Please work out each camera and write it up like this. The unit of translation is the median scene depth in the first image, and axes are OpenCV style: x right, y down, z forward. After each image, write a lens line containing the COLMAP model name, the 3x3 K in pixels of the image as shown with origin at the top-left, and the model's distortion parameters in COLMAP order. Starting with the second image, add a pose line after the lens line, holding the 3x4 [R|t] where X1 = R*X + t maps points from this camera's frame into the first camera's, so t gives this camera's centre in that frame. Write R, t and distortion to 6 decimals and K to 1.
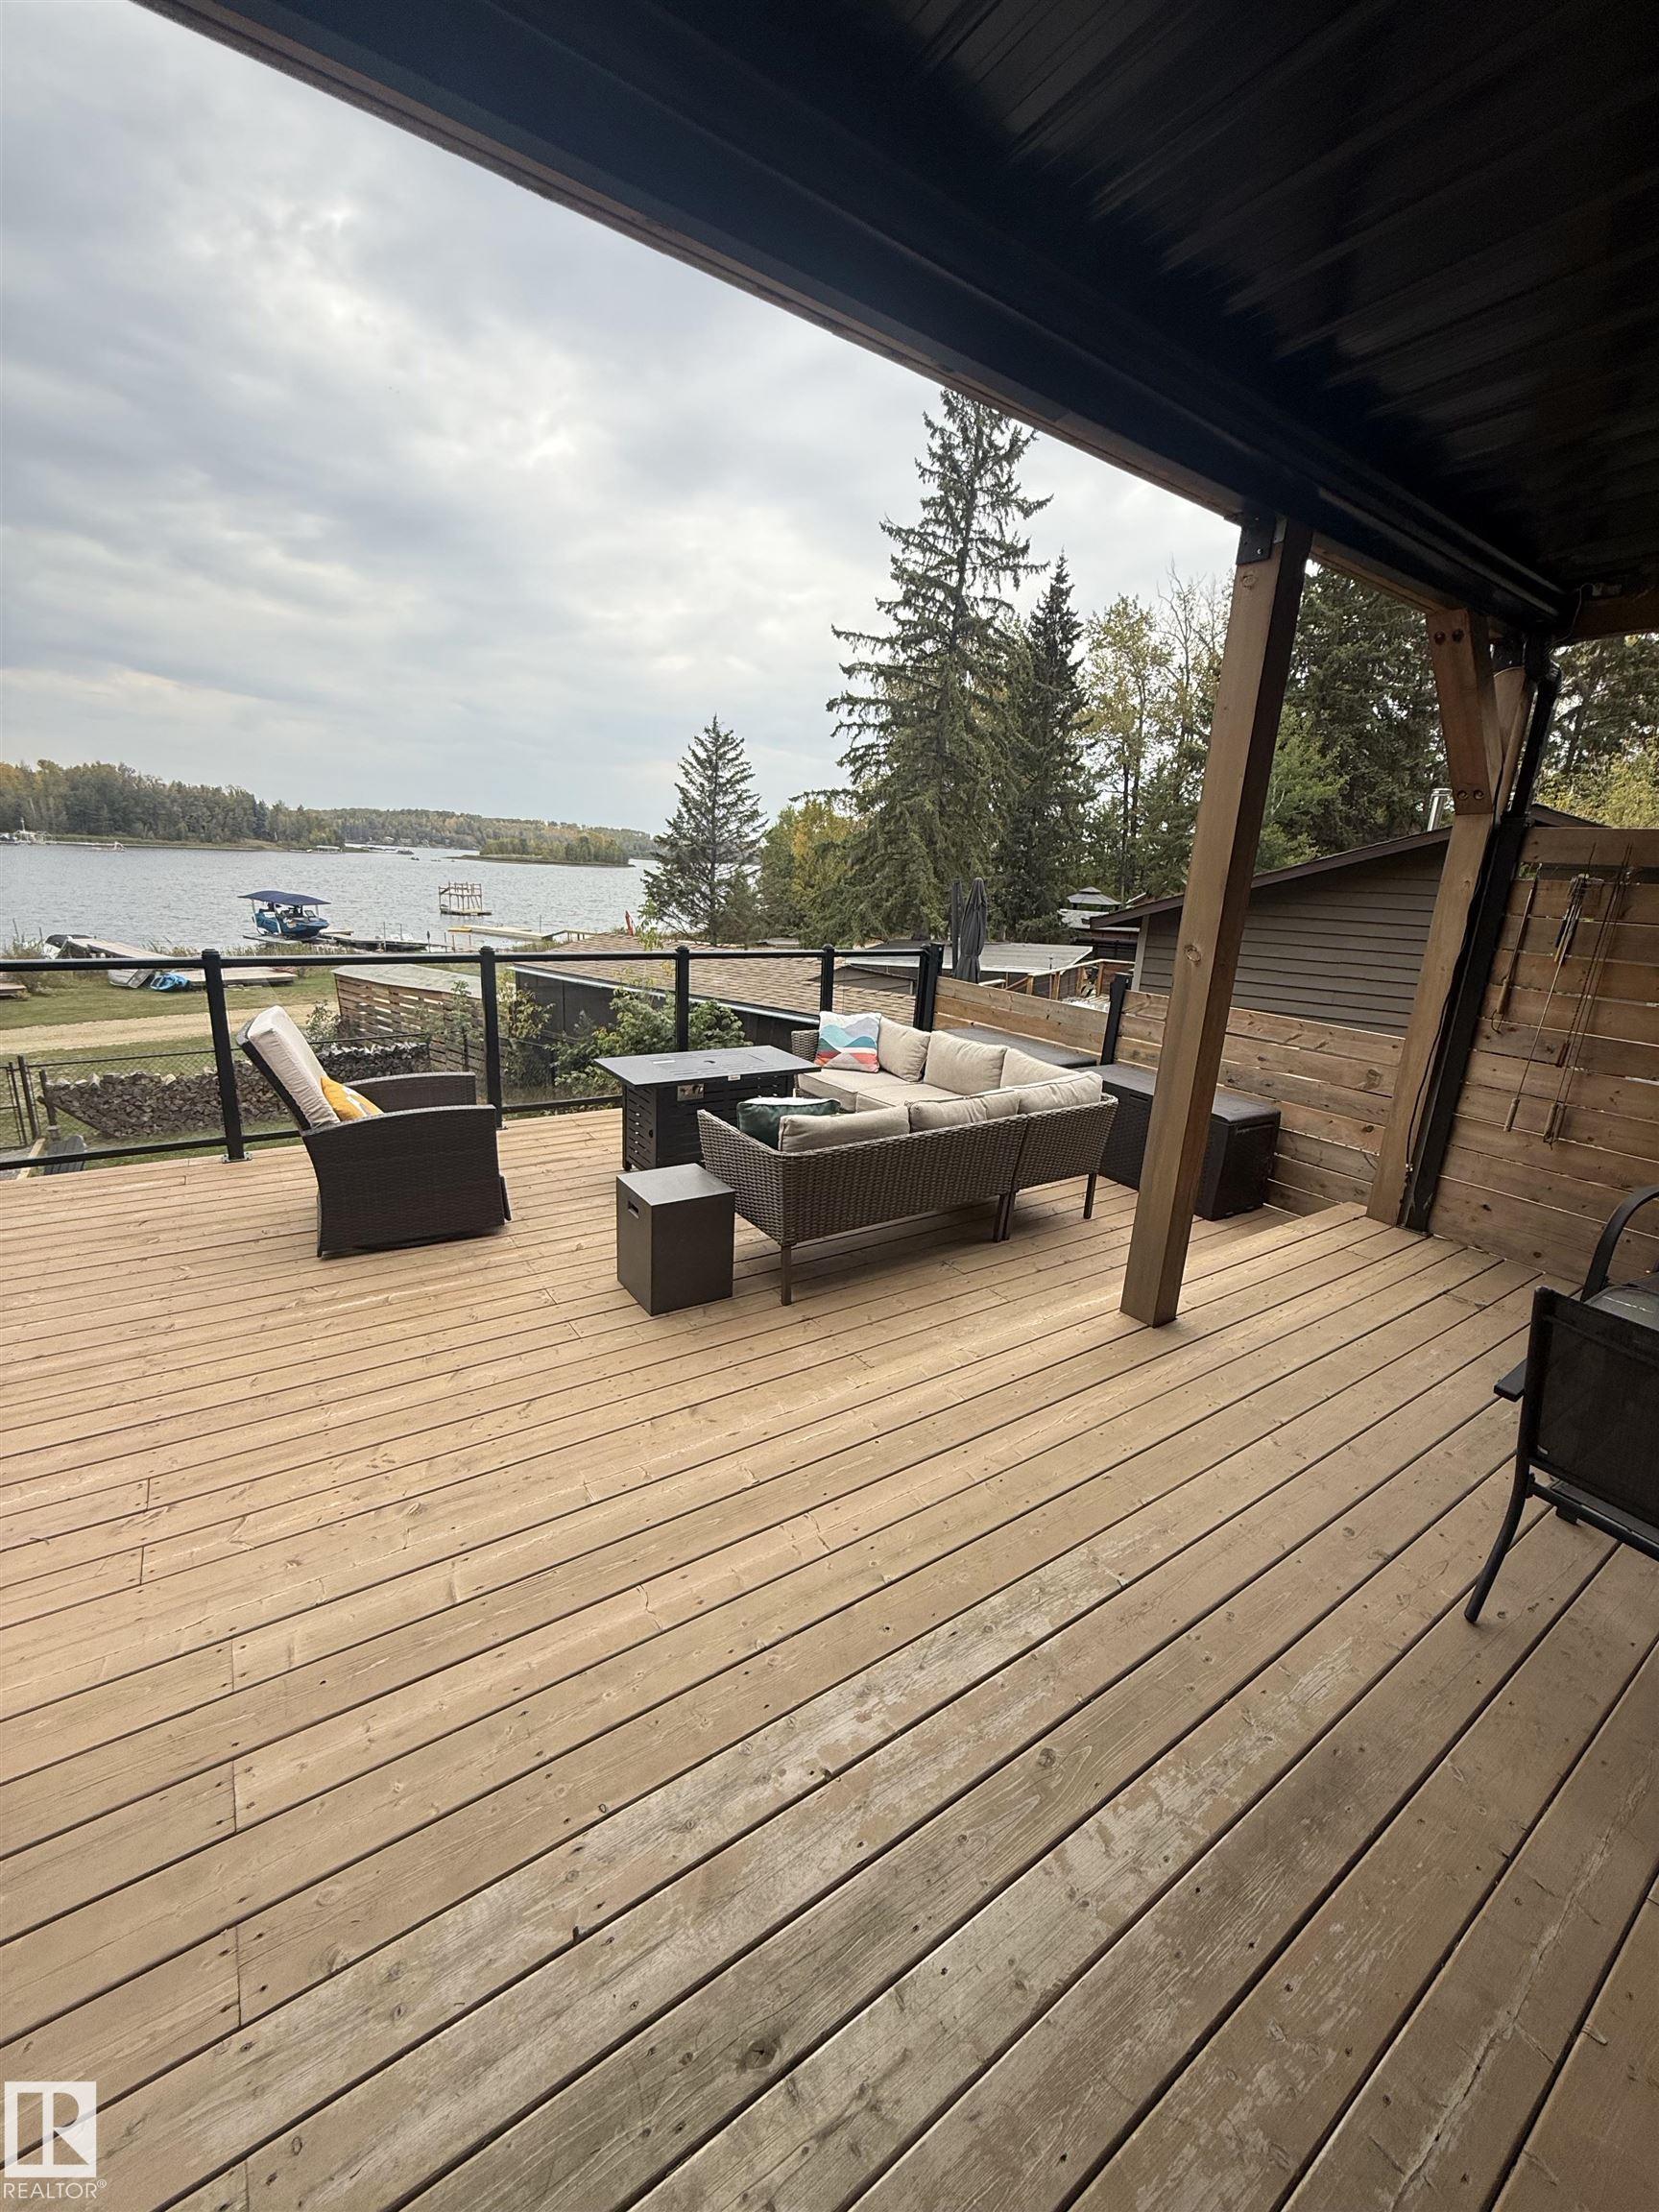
lens RADIAL K [[881.2, 0, 836.2], [0, 881.2, 1106.1], [0, 0, 1]] dist [-0.000803, 0.000619]
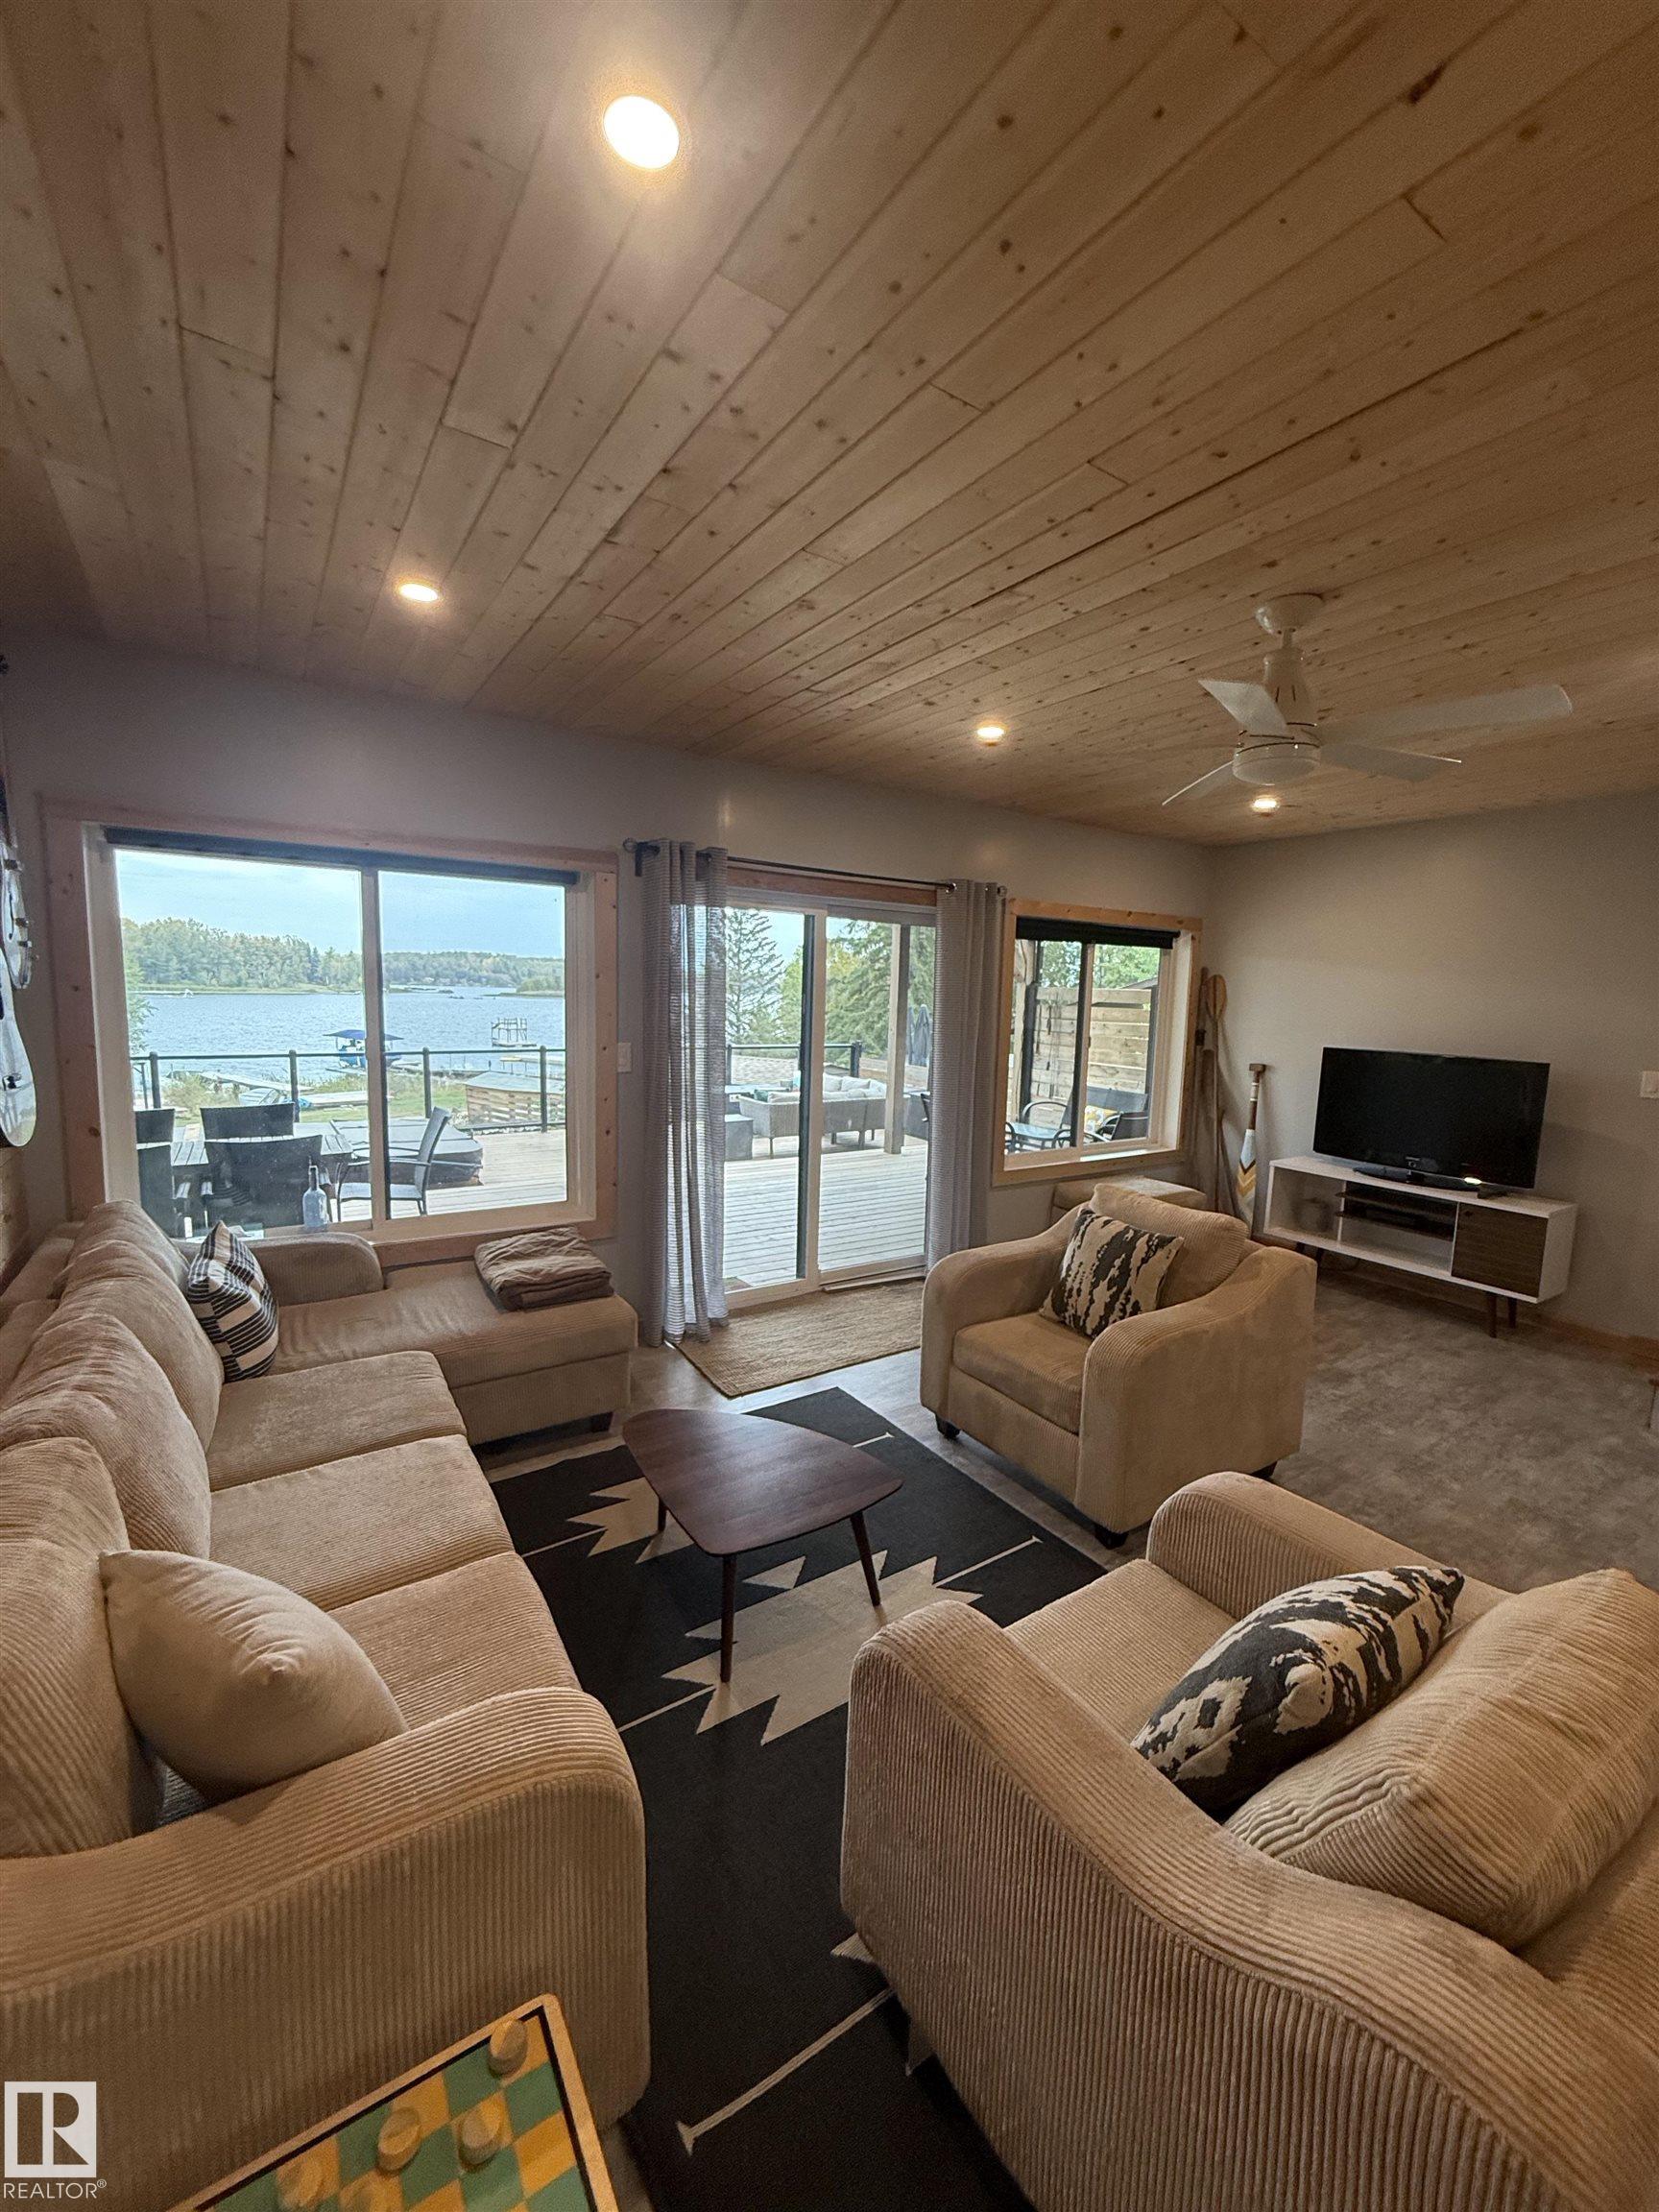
lens RADIAL K [[881.2, 0, 835.9], [0, 881.2, 1099.7], [0, 0, 1]] dist [-0.000803, 0.000619]
pose [[0.999386, -0.023915, -0.025591, 0.010986], [0.019943, 0.989151, -0.145542, 0.022035], [0.028794, 0.144943, 0.989021, -0.088353]]
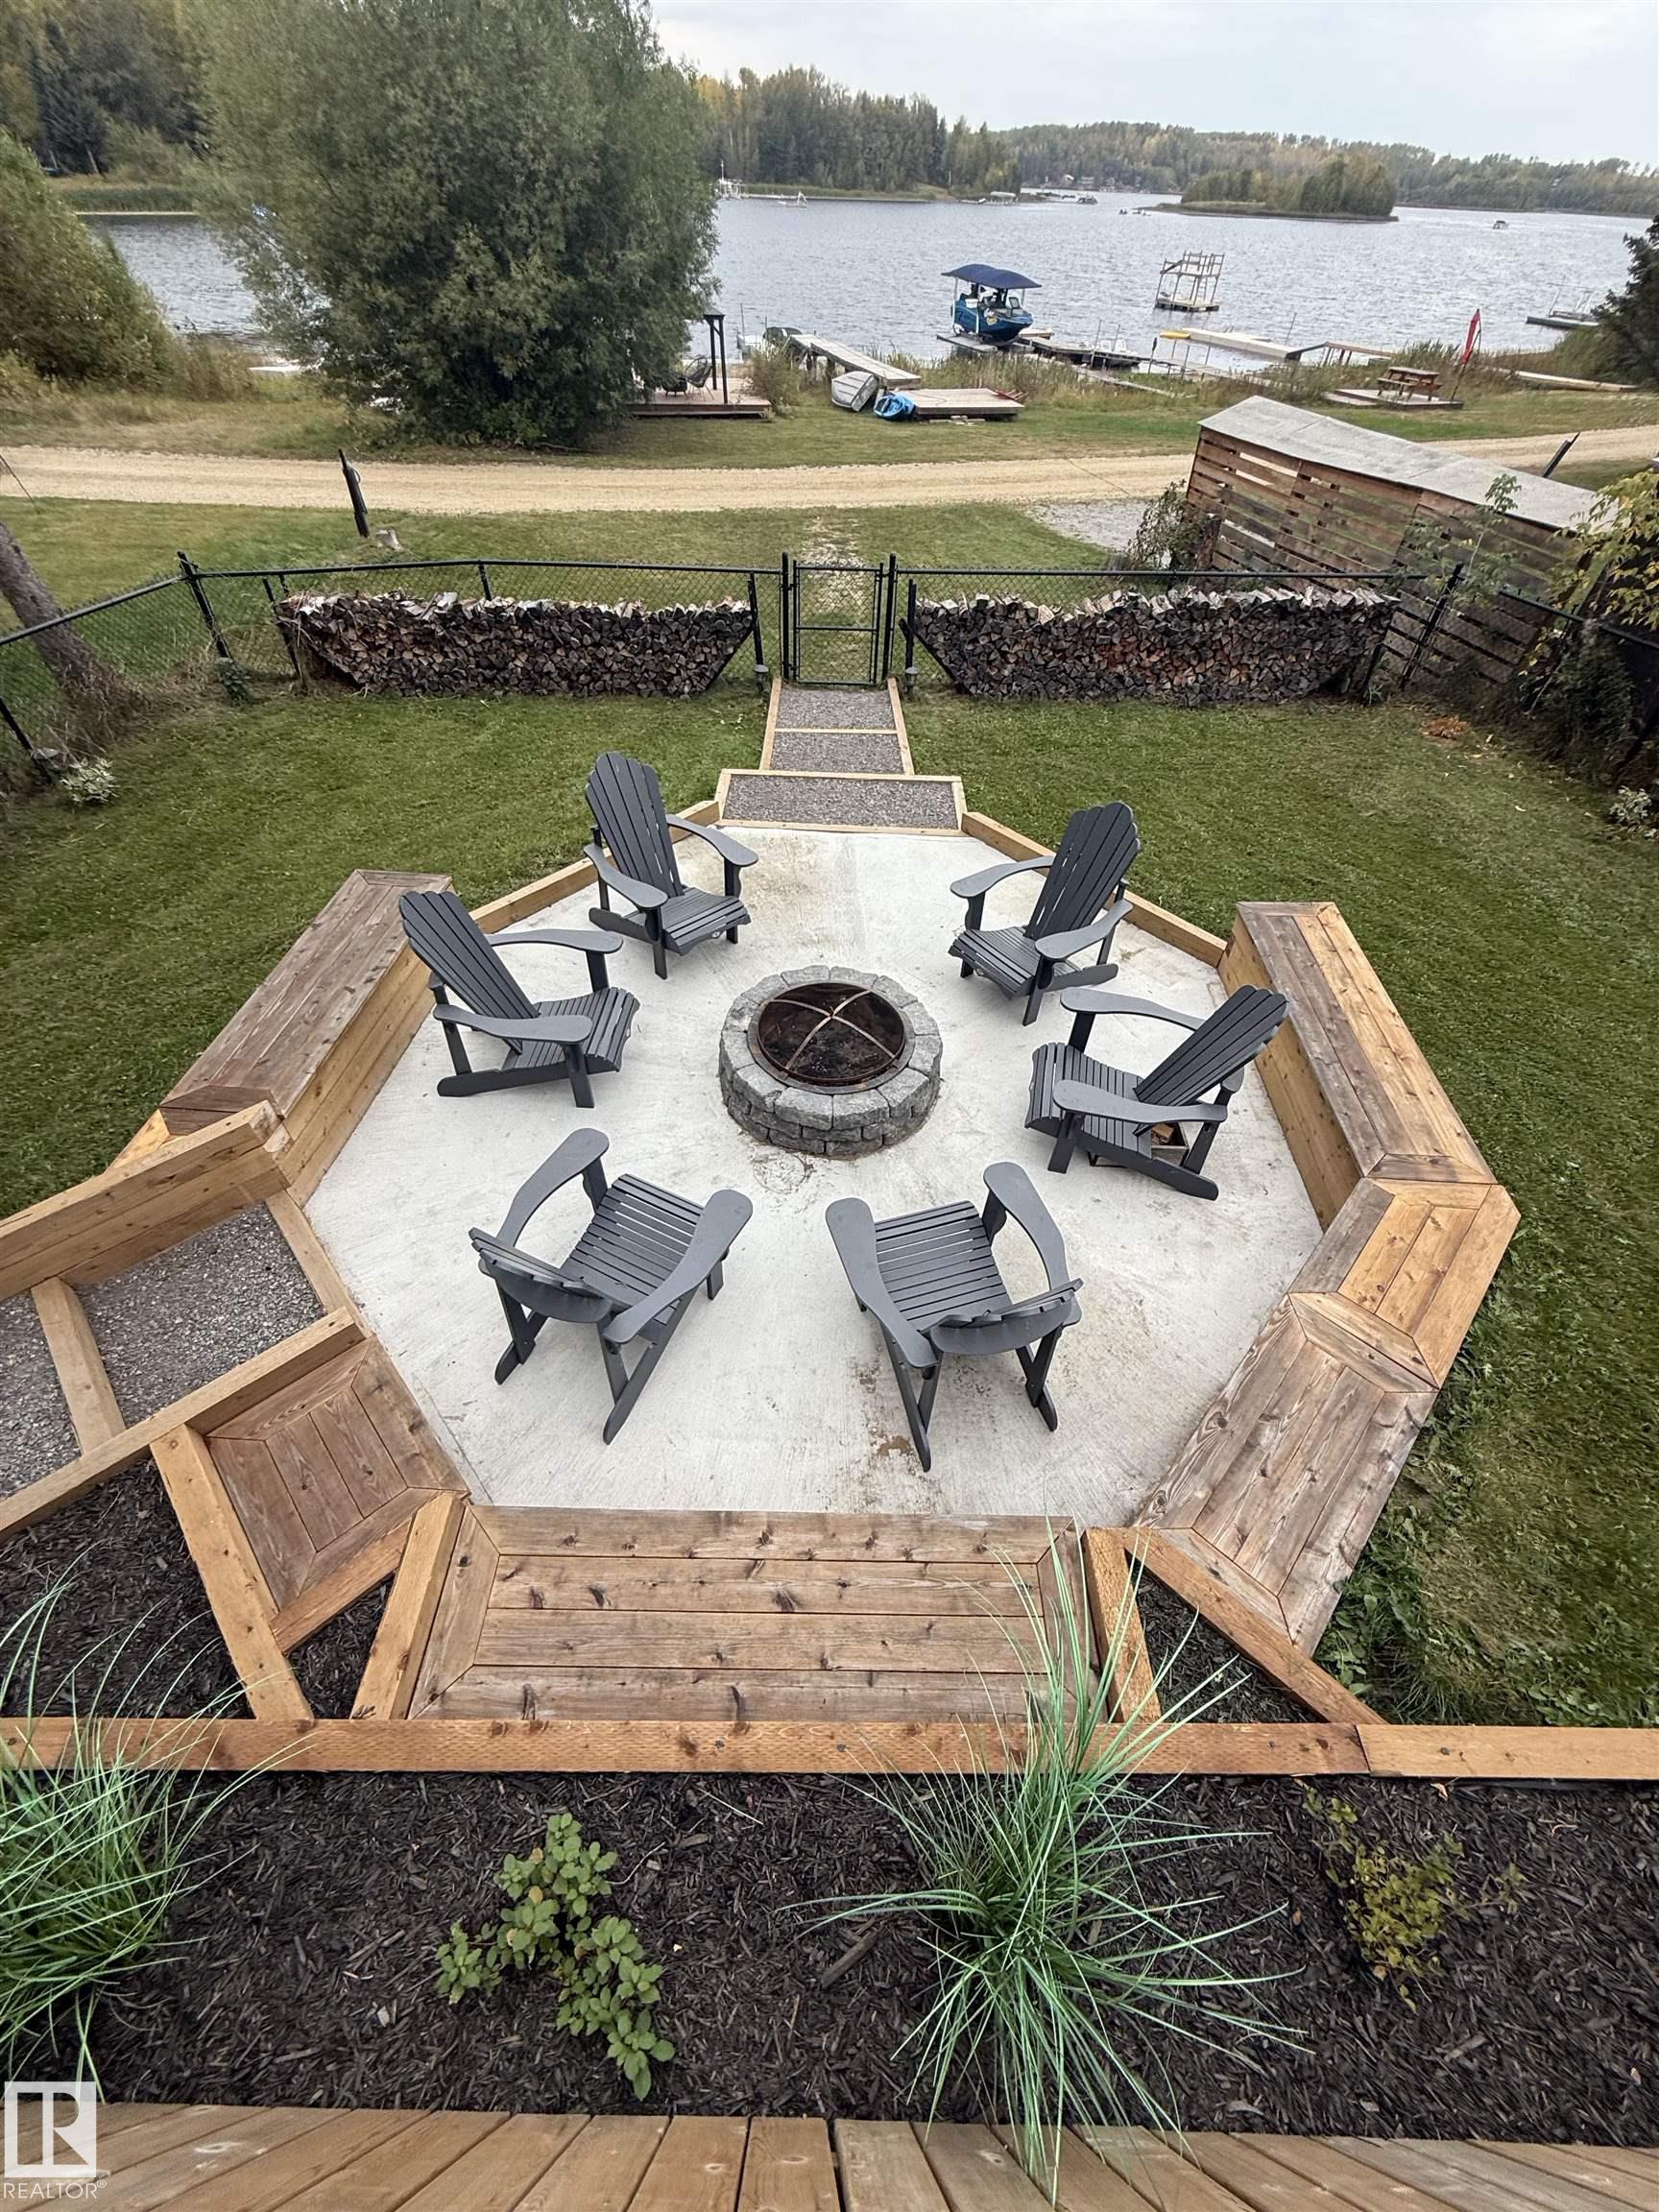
lens RADIAL K [[881.2, 0, 830.6], [0, 881.2, 1108.8], [0, 0, 1]] dist [-0.000803, 0.000619]
pose [[0.805599, 0.412185, -0.425573, -0.079841], [-0.145112, 0.833712, 0.532791, -0.009419], [0.574414, -0.367460, 0.731451, 0.045797]]
